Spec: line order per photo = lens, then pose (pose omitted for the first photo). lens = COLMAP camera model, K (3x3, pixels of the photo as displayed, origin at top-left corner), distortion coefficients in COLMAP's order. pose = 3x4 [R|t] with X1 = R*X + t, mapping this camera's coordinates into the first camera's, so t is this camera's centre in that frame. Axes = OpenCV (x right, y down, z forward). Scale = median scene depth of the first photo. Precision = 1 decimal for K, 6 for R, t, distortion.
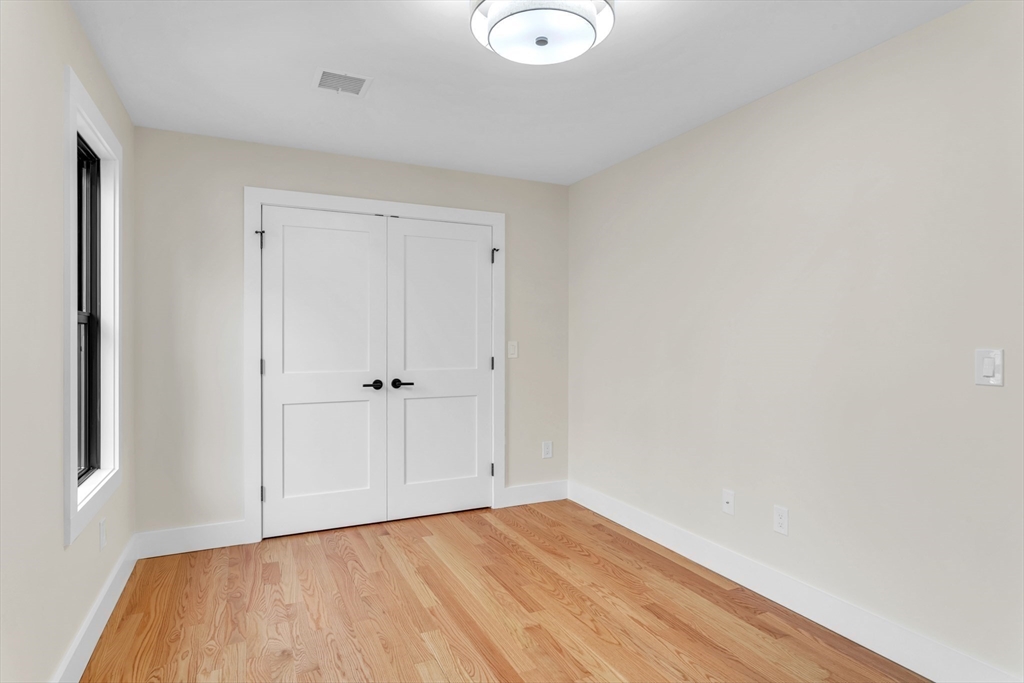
lens RADIAL K [[568.6, 0, 511.3], [0, 568.6, 335.4], [0, 0, 1]] dist [-0.004811, -0.001893]
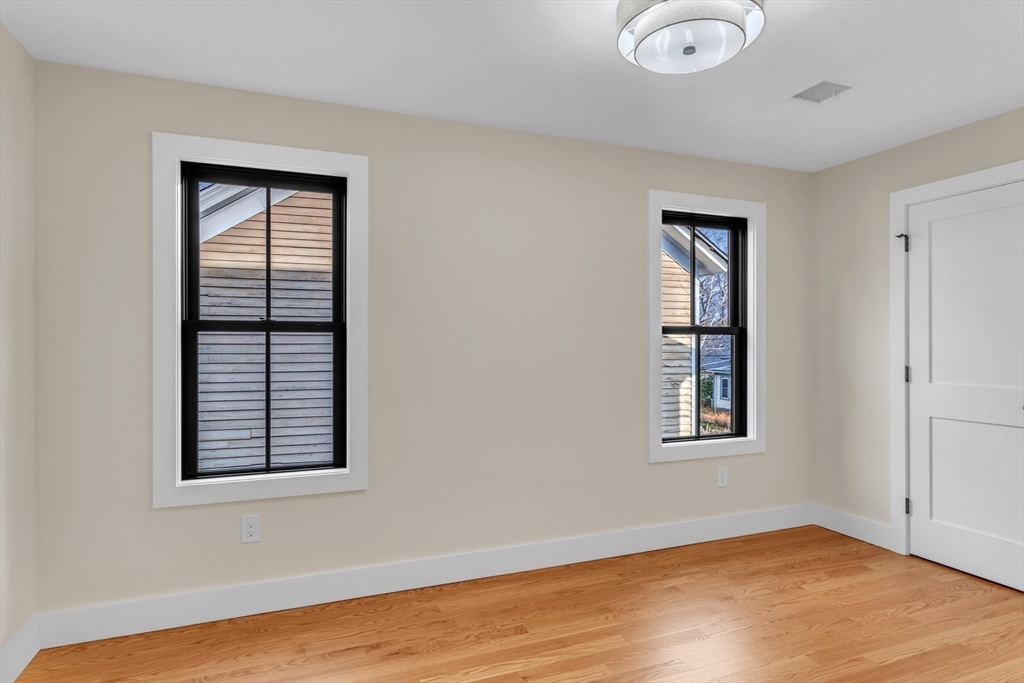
lens RADIAL K [[568.6, 0, 515.2], [0, 568.6, 341.9], [0, 0, 1]] dist [-0.004811, -0.001893]
pose [[-0.060558, -0.000310, -0.998165, 0.623022], [-0.001585, 0.999999, -0.000215, 0.001062], [0.998163, 0.001569, -0.060558, 0.437569]]
